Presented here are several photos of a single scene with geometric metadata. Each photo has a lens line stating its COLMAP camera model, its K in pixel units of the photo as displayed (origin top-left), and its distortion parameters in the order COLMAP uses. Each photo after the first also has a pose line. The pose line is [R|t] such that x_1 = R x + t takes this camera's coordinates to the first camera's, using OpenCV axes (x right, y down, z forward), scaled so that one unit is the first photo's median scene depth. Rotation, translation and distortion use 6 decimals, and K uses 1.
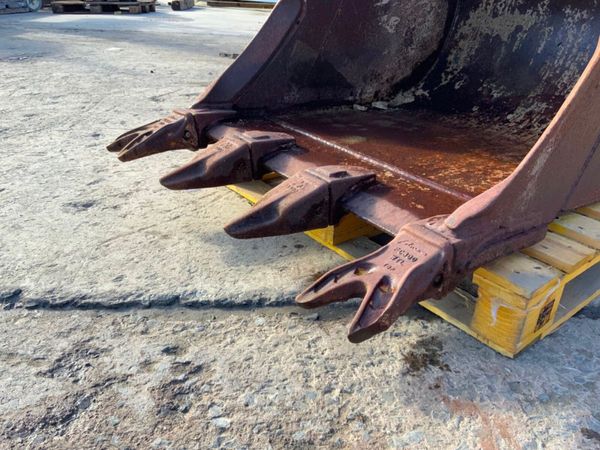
lens RADIAL K [[498.0, 0, 300.0], [0, 498.0, 225.0], [0, 0, 1]] dist [0.091074, -0.167674]
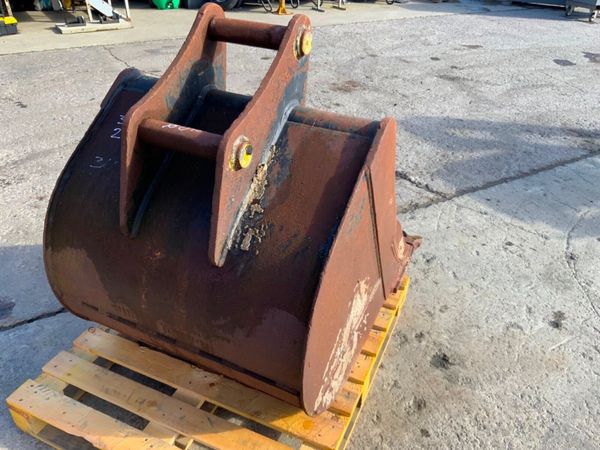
lens RADIAL K [[496.4, 0, 300.0], [0, 496.4, 225.0], [0, 0, 1]] dist [0.112248, -0.215823]
pose [[-0.887403, 0.188999, -0.420471, 0.835743], [-0.261246, 0.545320, 0.796478, -1.610414], [0.379825, 0.816643, -0.434543, 1.656099]]
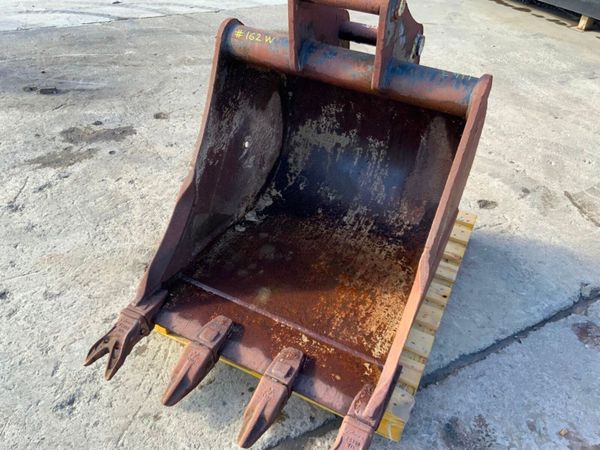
lens RADIAL K [[498.0, 0, 300.0], [0, 498.0, 225.0], [0, 0, 1]] dist [0.091074, -0.167674]
pose [[0.902700, -0.258135, 0.344238, -0.246080], [0.175730, 0.951464, 0.252658, -0.731692], [-0.392749, -0.167581, 0.904248, -0.303843]]
